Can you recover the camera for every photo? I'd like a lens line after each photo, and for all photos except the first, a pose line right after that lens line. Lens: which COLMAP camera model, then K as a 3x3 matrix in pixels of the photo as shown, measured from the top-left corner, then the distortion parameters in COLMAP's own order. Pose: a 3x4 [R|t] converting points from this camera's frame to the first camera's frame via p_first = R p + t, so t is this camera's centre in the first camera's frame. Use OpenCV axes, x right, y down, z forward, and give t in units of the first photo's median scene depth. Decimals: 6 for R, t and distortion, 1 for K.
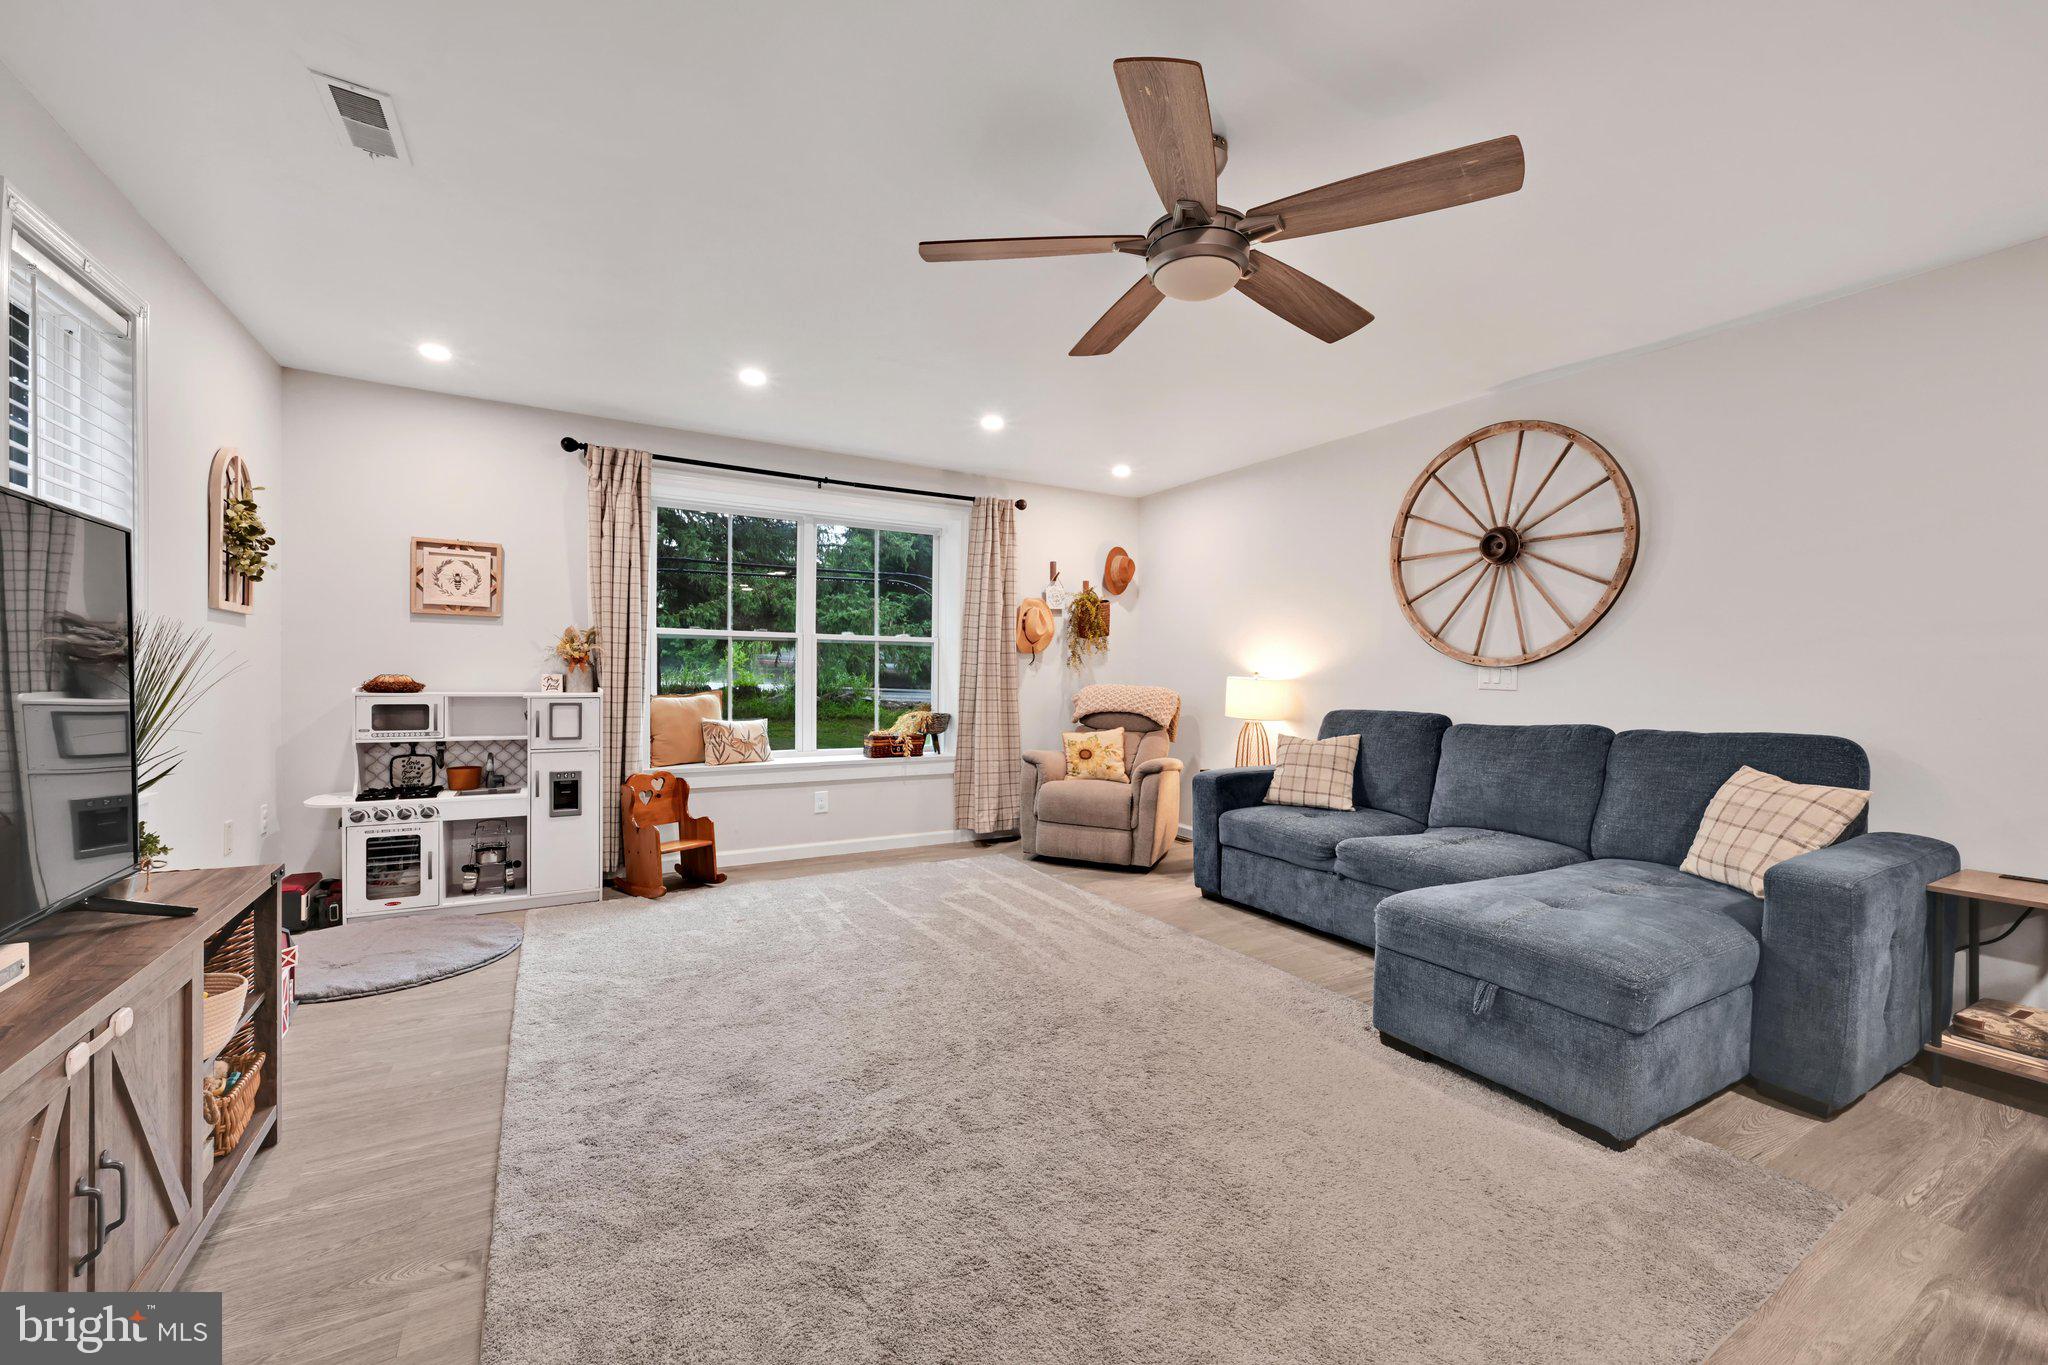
lens RADIAL K [[818.1, 0, 1031.2], [0, 818.1, 679.4], [0, 0, 1]] dist [-0.000626, 0.000111]
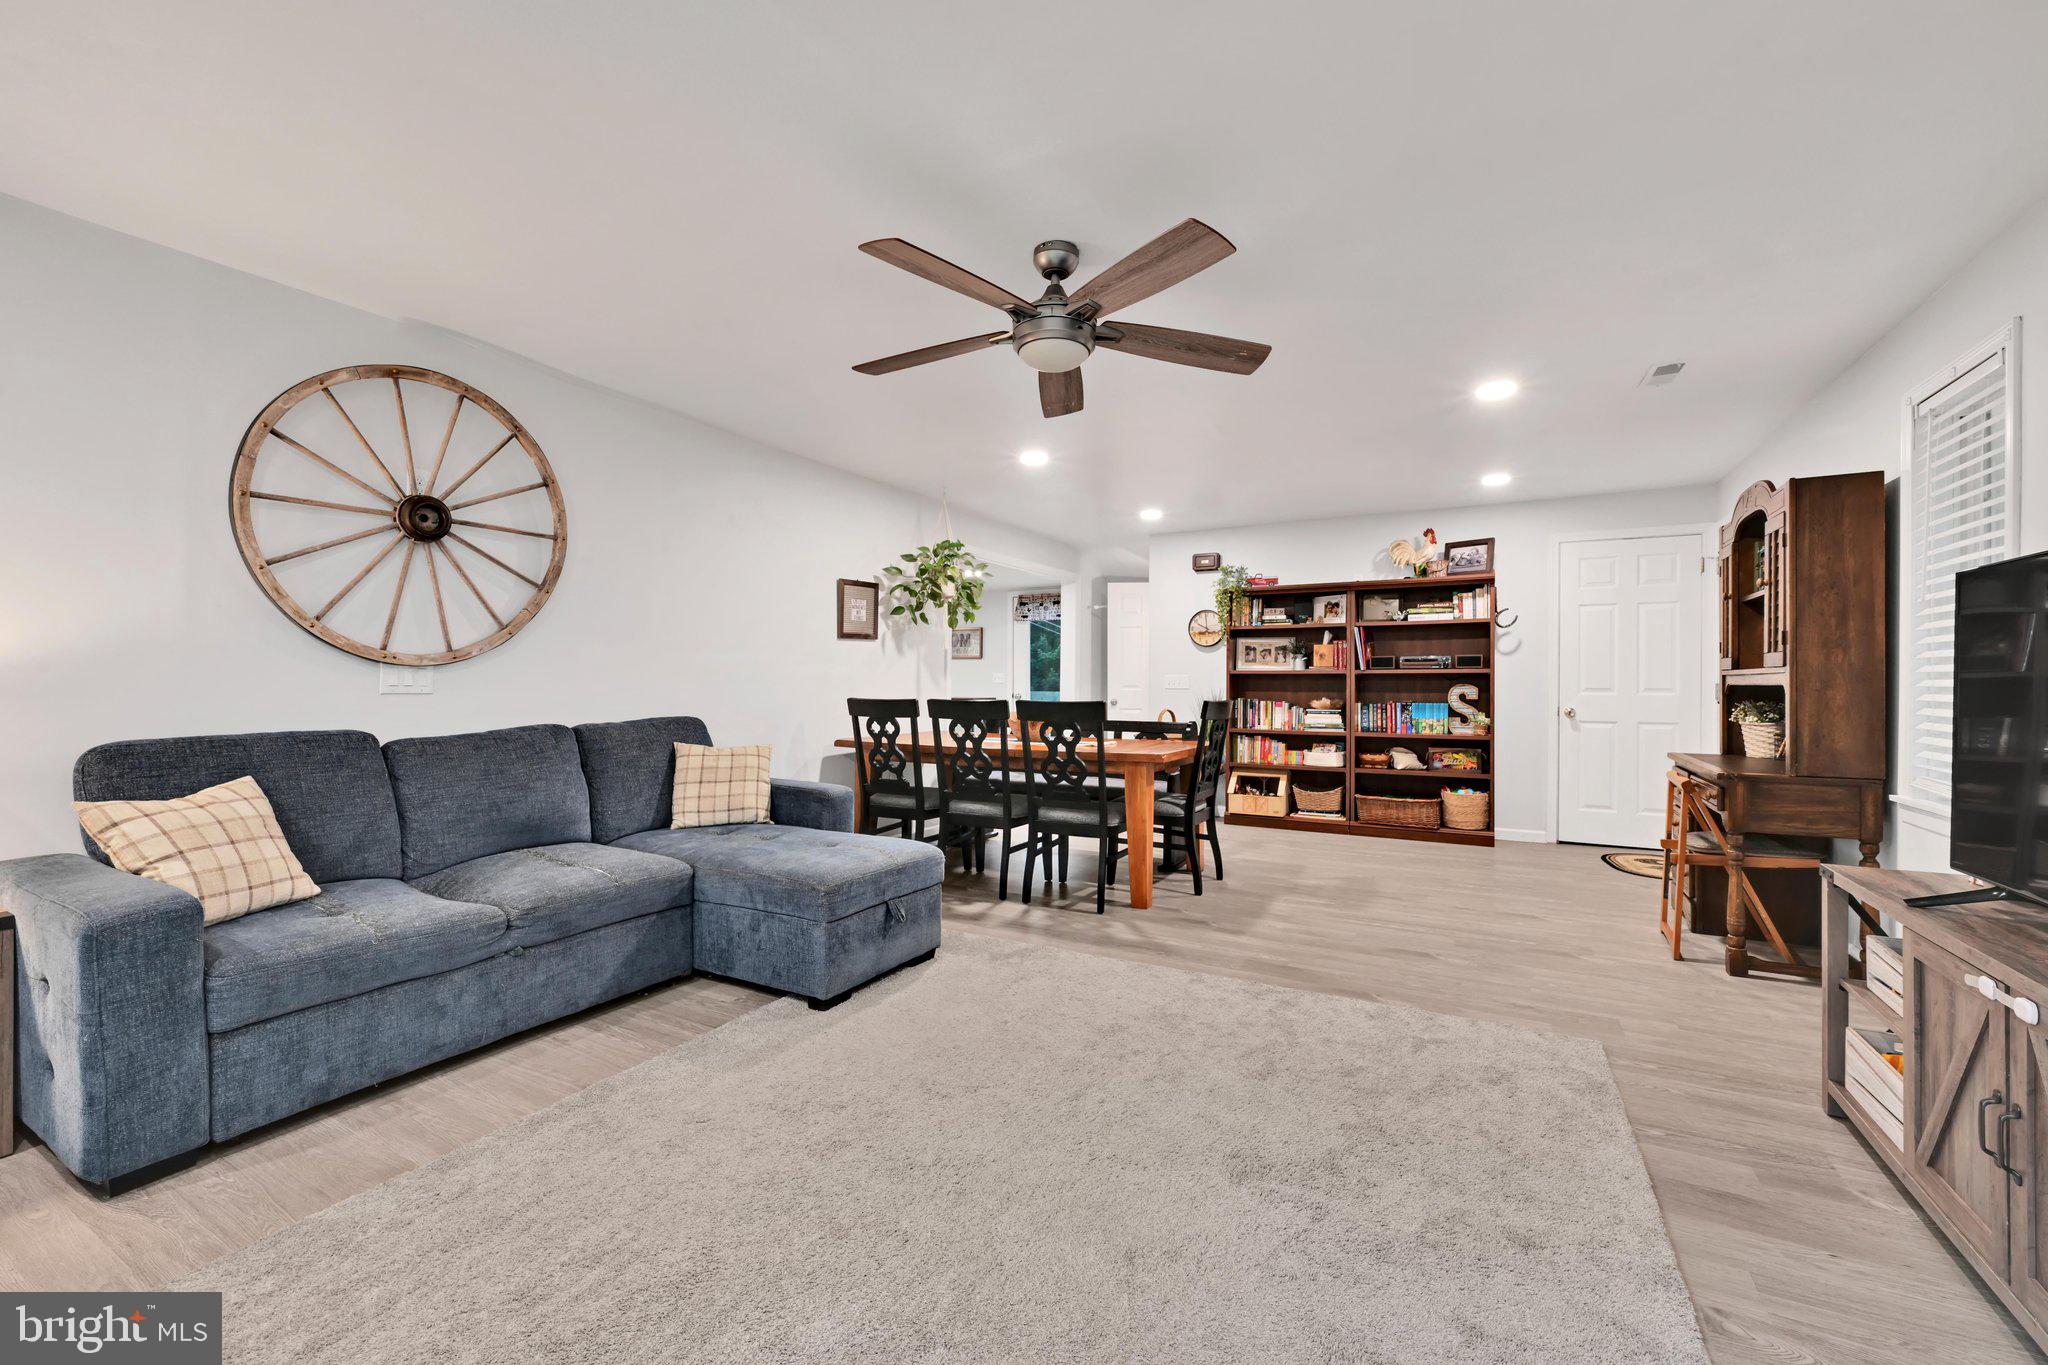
lens RADIAL K [[818.1, 0, 1036.9], [0, 818.1, 677.6], [0, 0, 1]] dist [-0.000626, 0.000111]
pose [[-0.510163, -0.012490, 0.859987, -0.480236], [-0.000232, 0.999897, 0.014385, -0.016543], [-0.860078, 0.007139, -0.510113, 0.948468]]
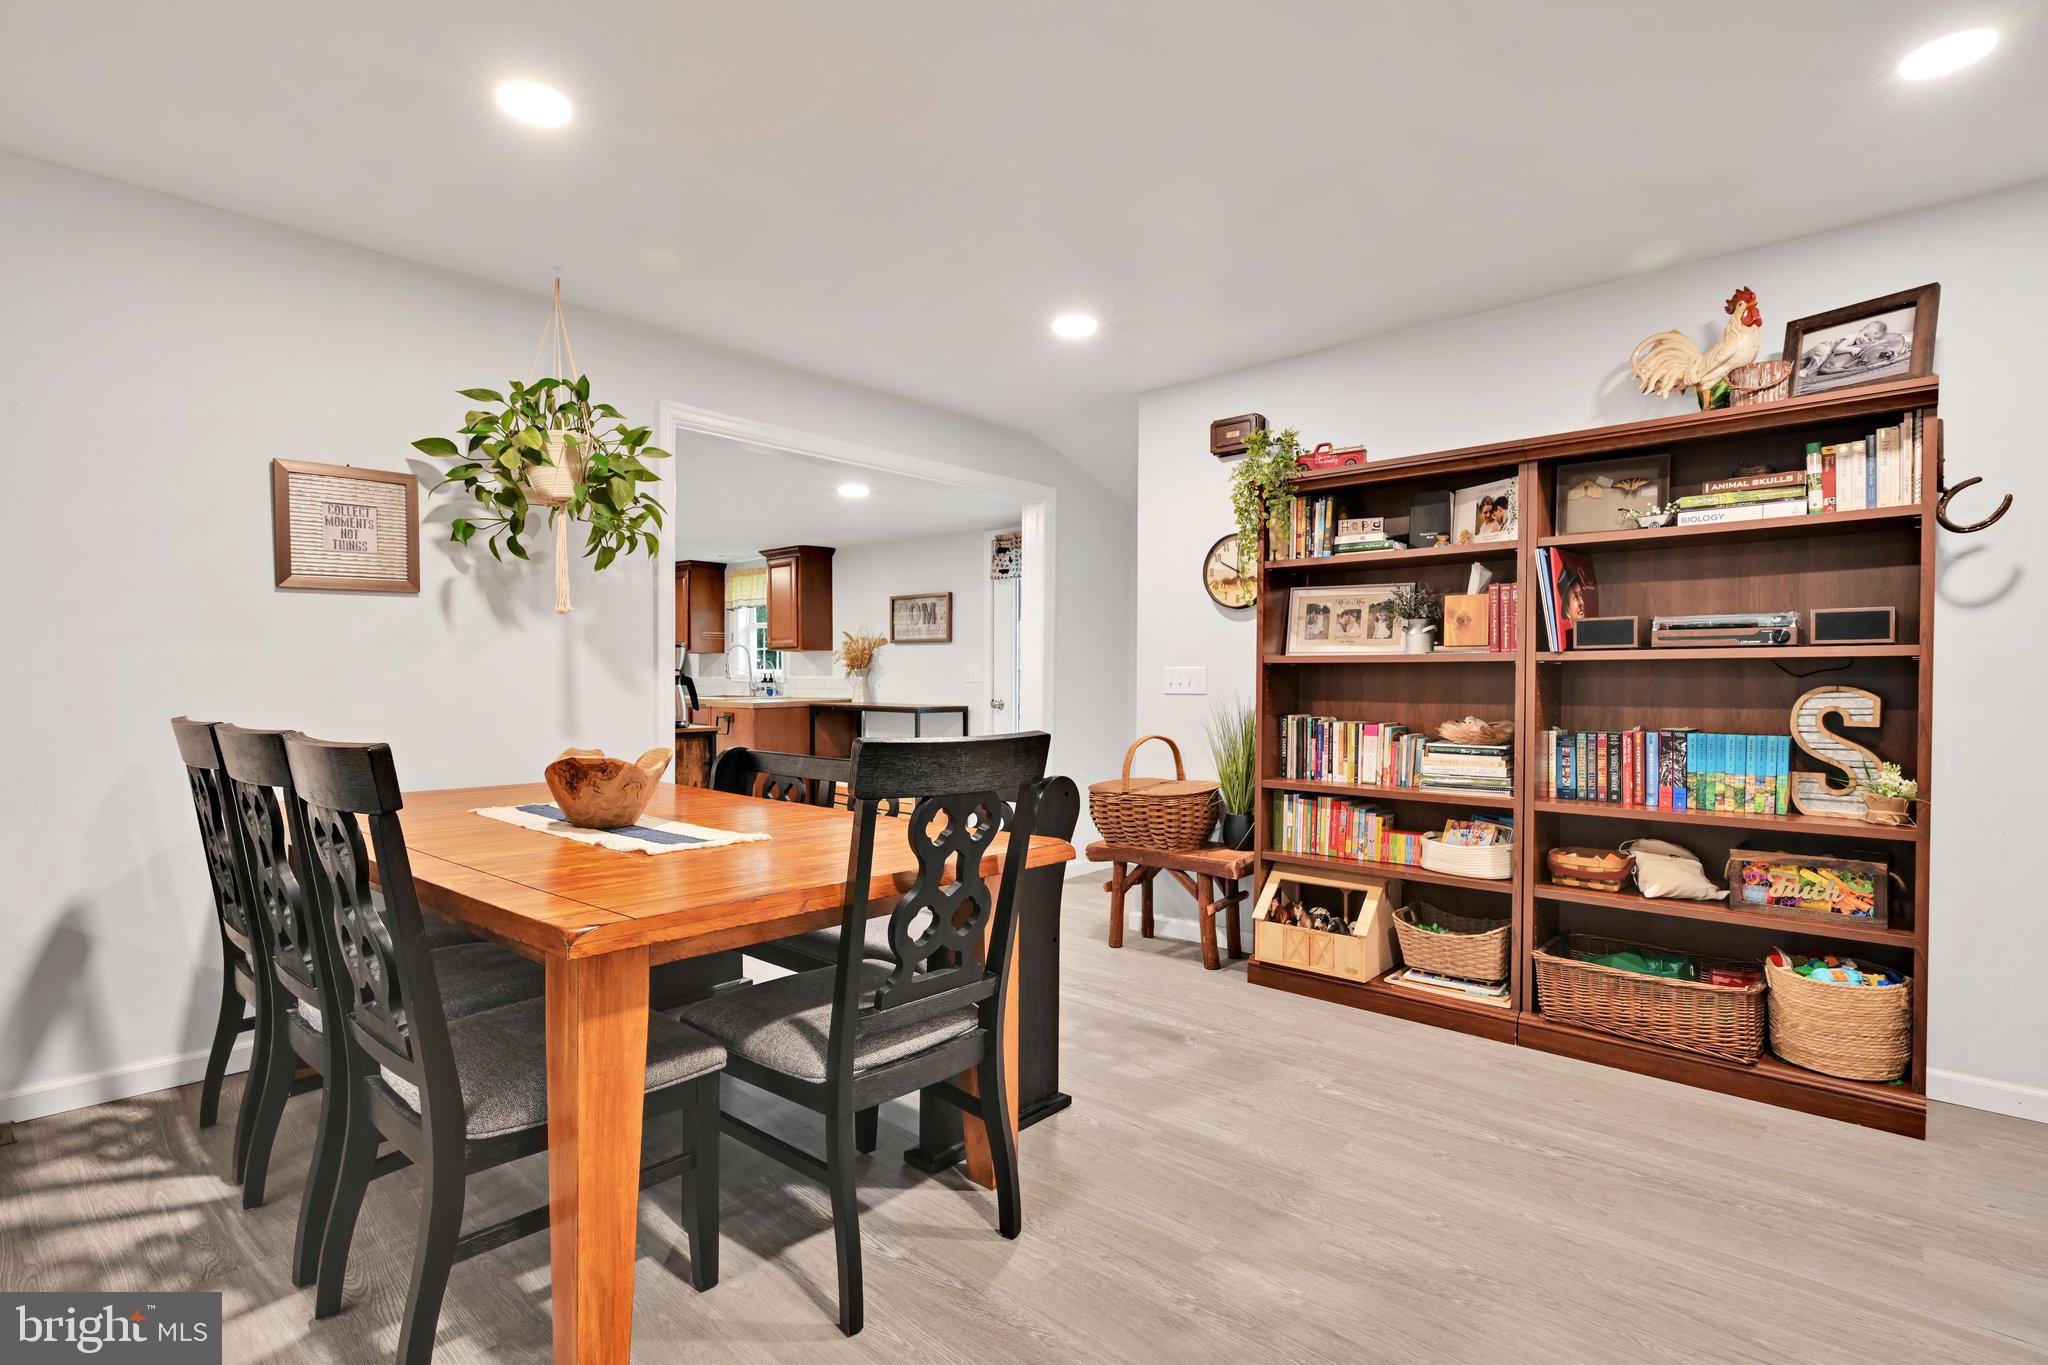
lens RADIAL K [[997.7, 0, 1019.5], [0, 997.7, 691.4], [0, 0, 1]] dist [0.001496, -0.000279]
pose [[-0.305689, -0.028120, 0.951716, -0.343796], [0.005031, 0.999502, 0.031148, -0.012388], [-0.952118, 0.014310, -0.305396, 0.716696]]
